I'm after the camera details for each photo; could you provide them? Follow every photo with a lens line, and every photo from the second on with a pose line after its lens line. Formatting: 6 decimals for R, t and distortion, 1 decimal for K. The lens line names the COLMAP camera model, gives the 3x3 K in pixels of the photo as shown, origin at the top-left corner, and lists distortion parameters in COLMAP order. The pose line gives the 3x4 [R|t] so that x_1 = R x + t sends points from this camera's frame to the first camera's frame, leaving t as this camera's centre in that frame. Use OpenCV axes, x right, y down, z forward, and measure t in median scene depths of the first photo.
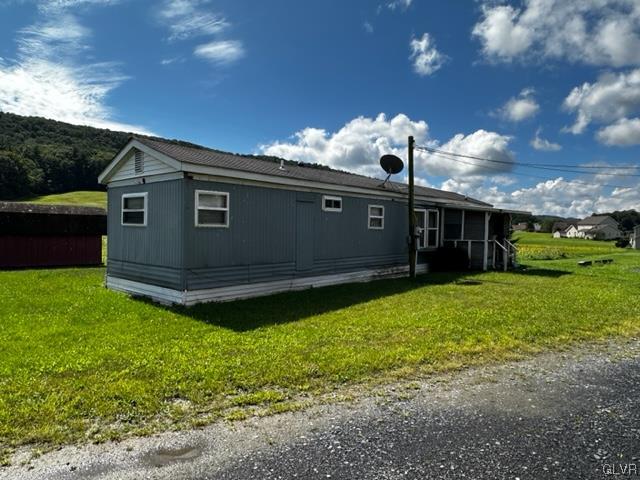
lens RADIAL K [[442.9, 0, 279.2], [0, 442.9, 246.9], [0, 0, 1]] dist [0.004899, -0.011345]
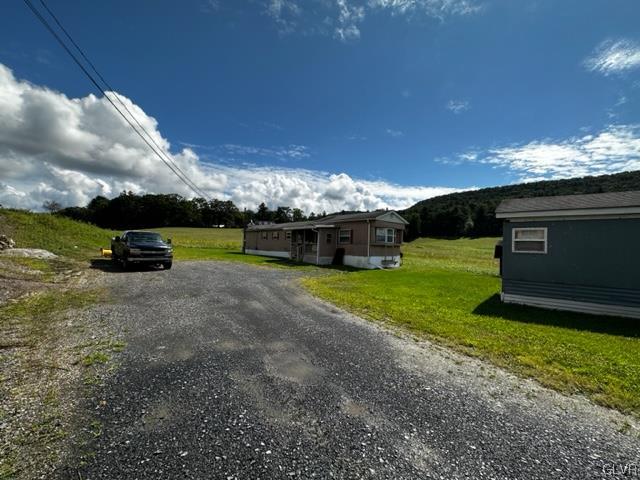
lens RADIAL K [[258.8, 0, 320.2], [0, 258.8, 240.5], [0, 0, 1]] dist [-0.002994, 0.001081]
pose [[0.026520, -0.040427, -0.998831, 0.687465], [-0.072229, 0.996493, -0.042250, 0.000331], [0.997035, 0.073265, 0.023507, 0.300221]]
